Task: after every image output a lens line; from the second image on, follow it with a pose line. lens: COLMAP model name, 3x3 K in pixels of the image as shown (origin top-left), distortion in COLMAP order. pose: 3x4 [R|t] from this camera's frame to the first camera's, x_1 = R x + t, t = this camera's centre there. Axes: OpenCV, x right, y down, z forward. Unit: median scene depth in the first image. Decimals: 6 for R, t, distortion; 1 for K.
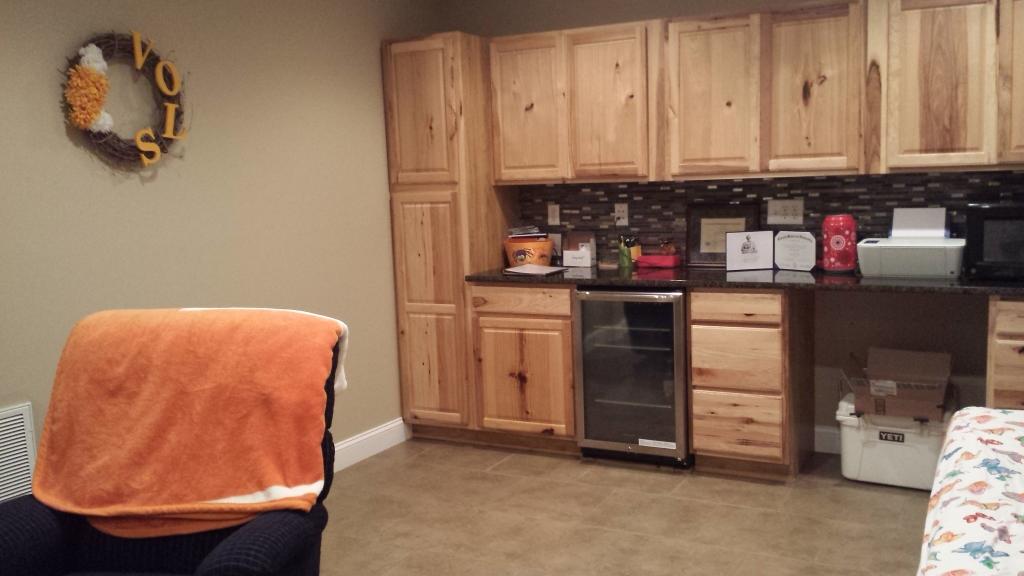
lens RADIAL K [[932.9, 0, 509.8], [0, 932.9, 292.9], [0, 0, 1]] dist [0.080900, -0.169373]
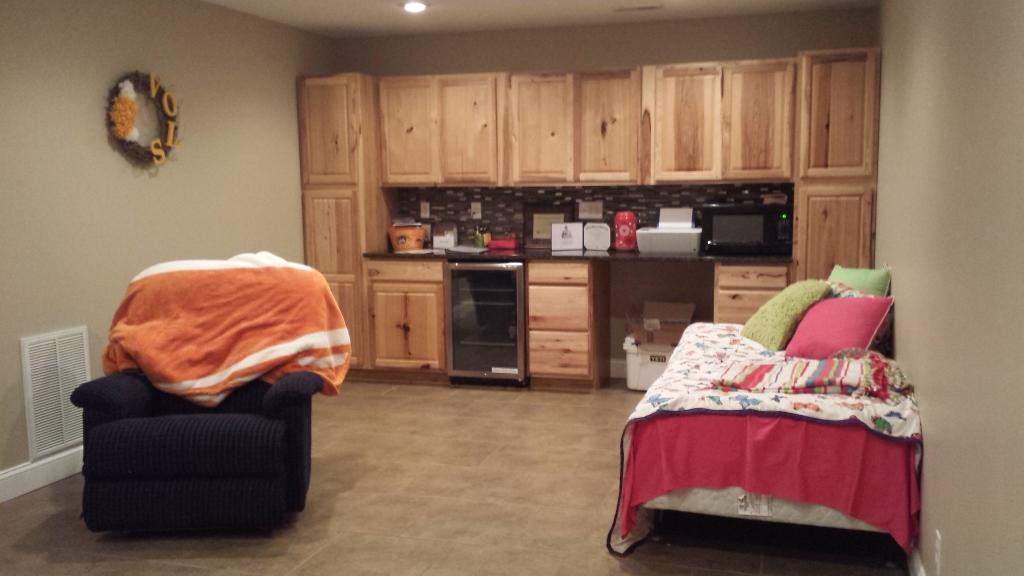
lens RADIAL K [[932.9, 0, 513.3], [0, 932.9, 289.6], [0, 0, 1]] dist [0.080900, -0.169373]
pose [[0.980575, 0.001444, 0.196138, -0.110556], [0.001590, 0.999882, -0.015307, 0.061480], [-0.196137, 0.015321, 0.980457, -0.404332]]
